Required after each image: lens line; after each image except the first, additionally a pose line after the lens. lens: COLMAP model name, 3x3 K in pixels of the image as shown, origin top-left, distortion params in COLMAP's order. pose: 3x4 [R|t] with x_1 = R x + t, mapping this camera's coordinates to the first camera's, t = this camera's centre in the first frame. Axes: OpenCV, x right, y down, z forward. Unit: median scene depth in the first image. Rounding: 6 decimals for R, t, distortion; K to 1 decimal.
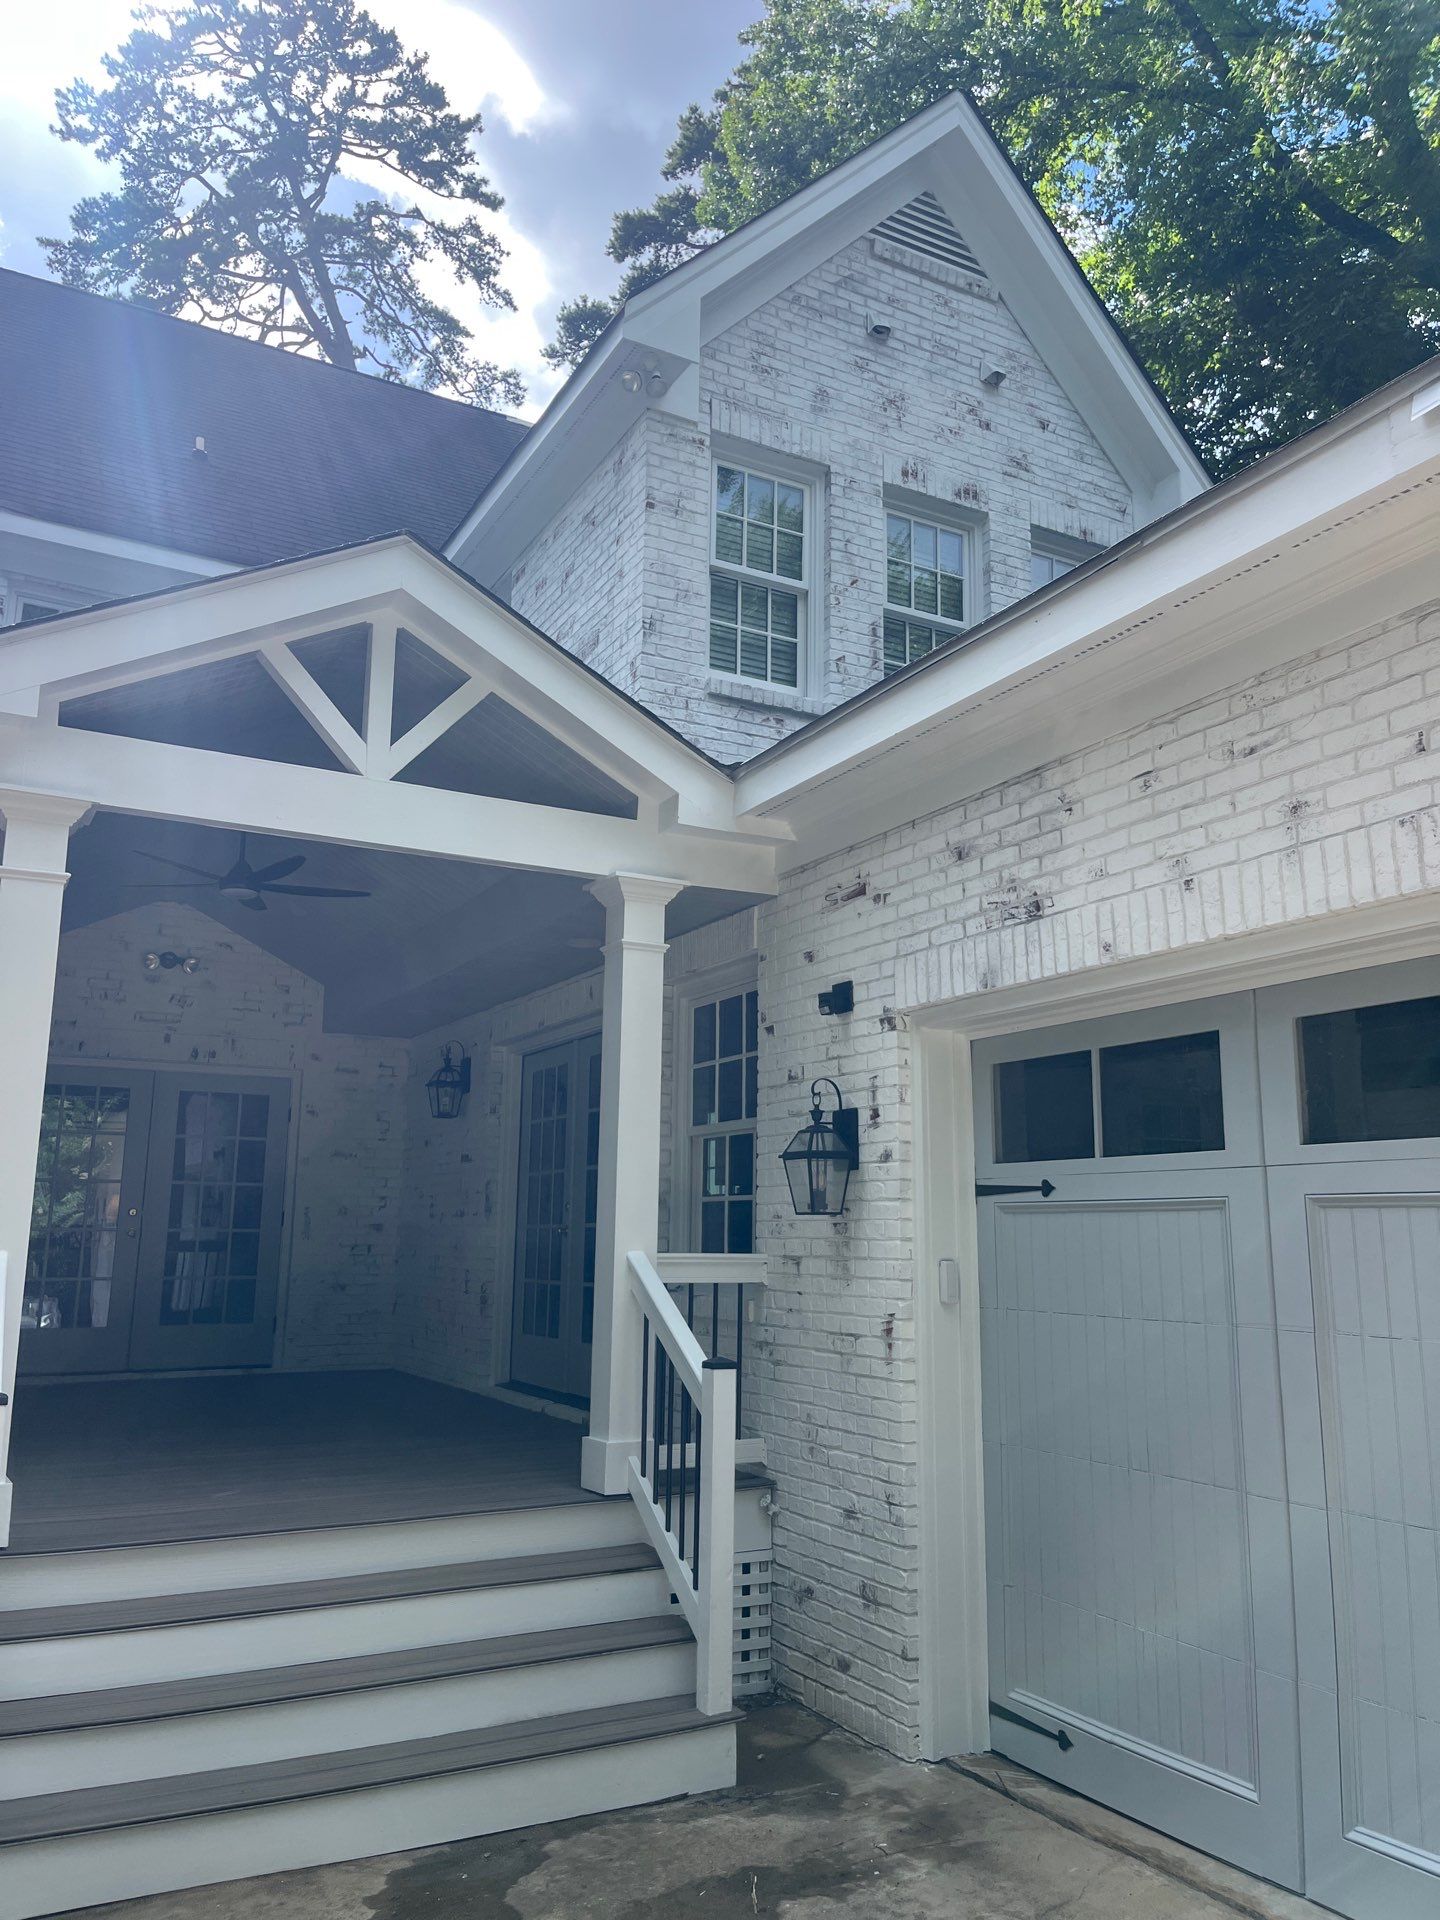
lens RADIAL K [[1453.4, 0, 735.3], [0, 1453.4, 950.6], [0, 0, 1]] dist [0.043792, -0.041894]
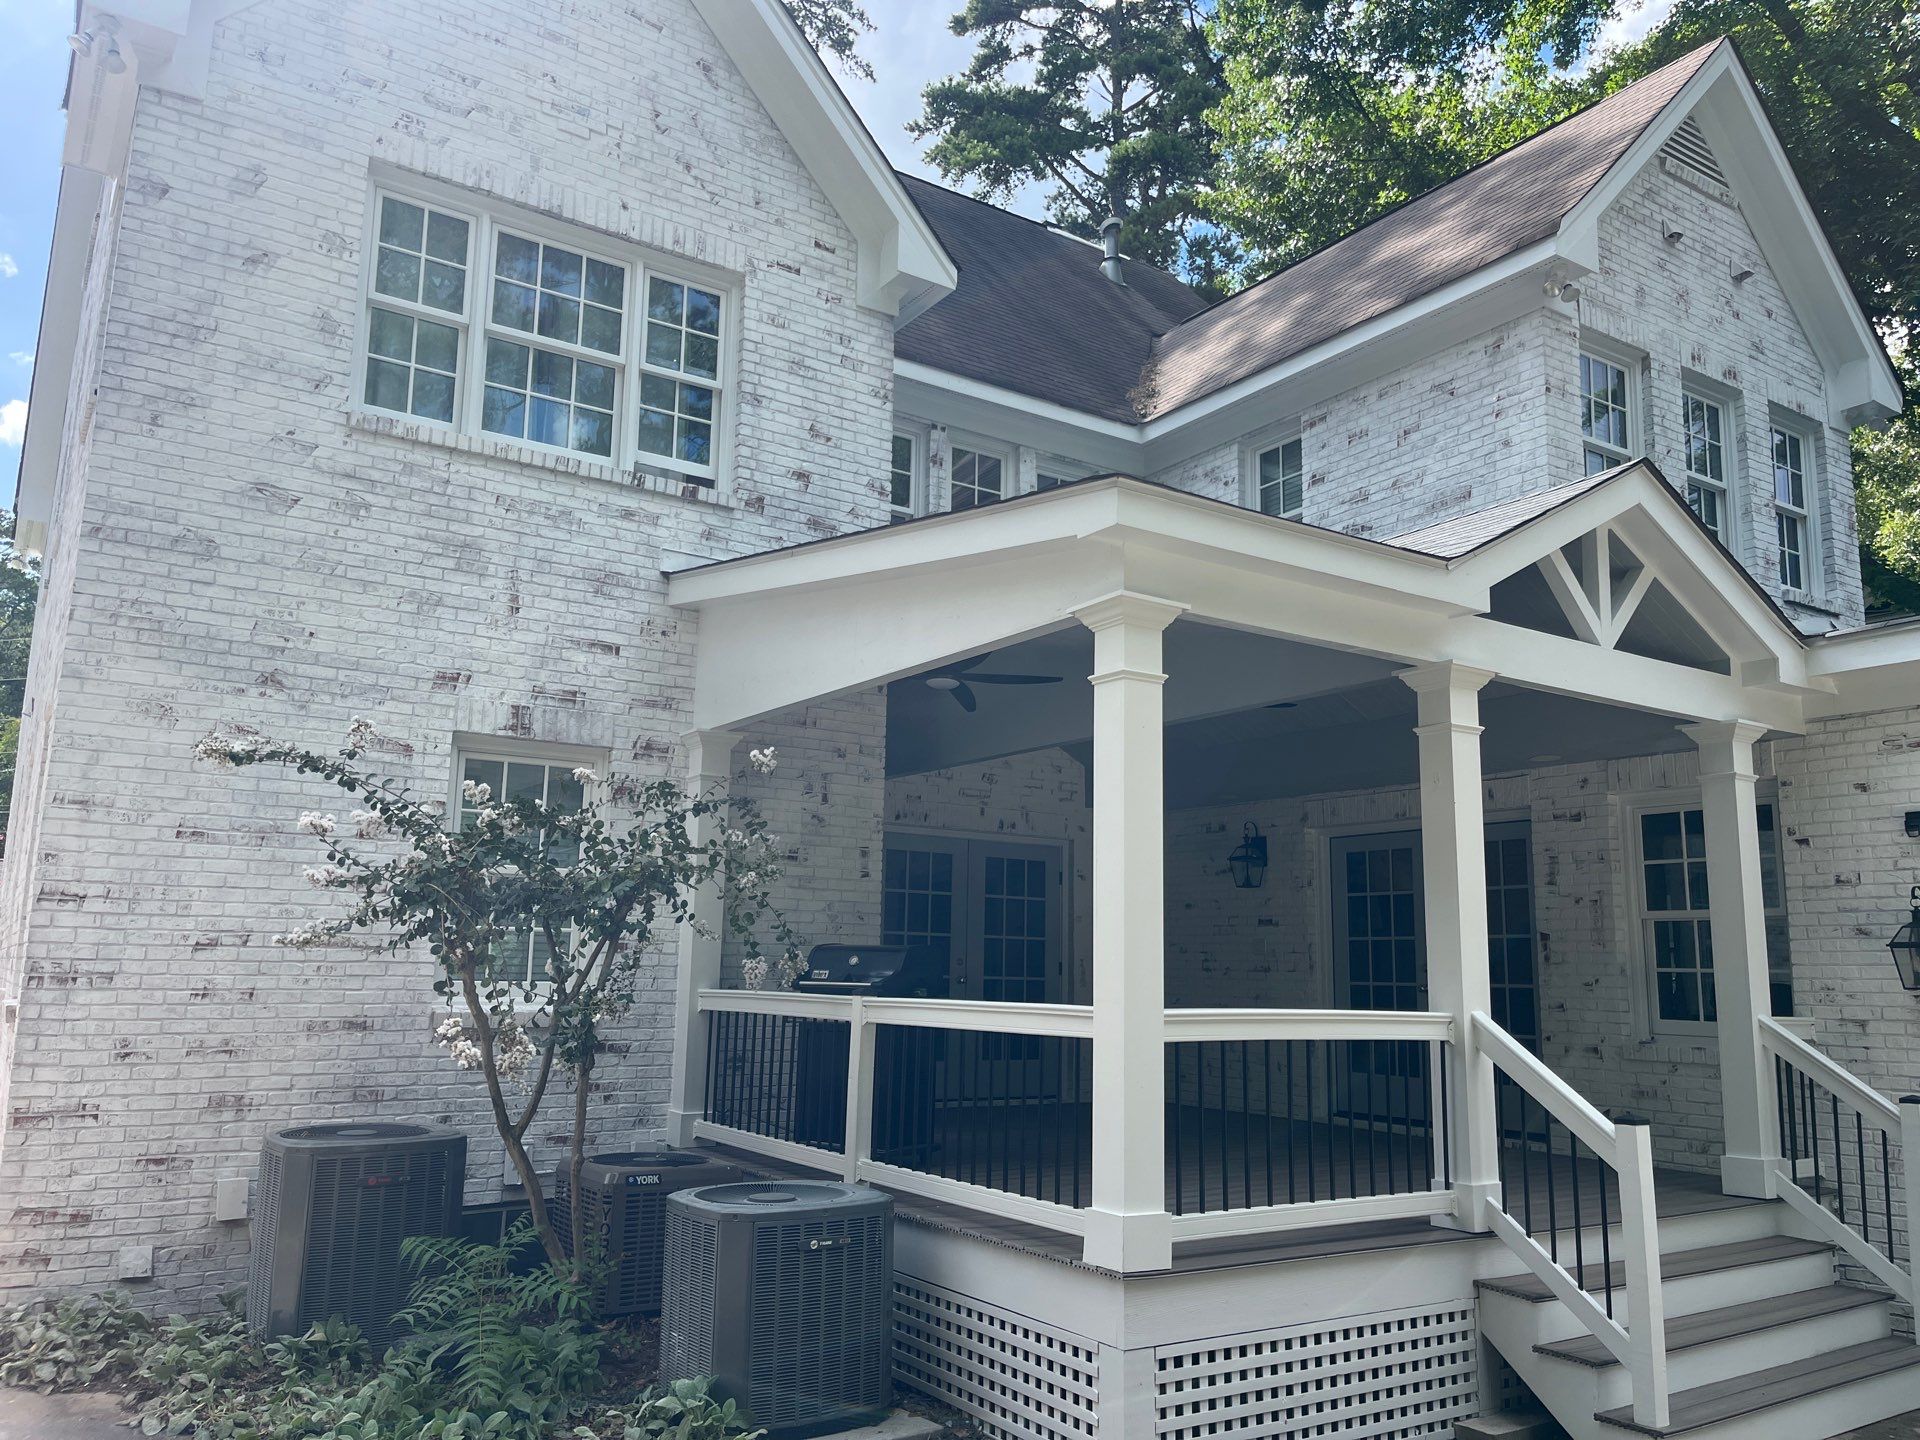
lens RADIAL K [[1453.4, 0, 960.0], [0, 1453.4, 720.0], [0, 0, 1]] dist [0.043792, -0.041894]
pose [[0.996781, 0.026564, 0.075644, -0.583223], [-0.028183, 0.999394, 0.020407, -0.040990], [-0.075056, -0.022473, 0.996926, -0.159704]]
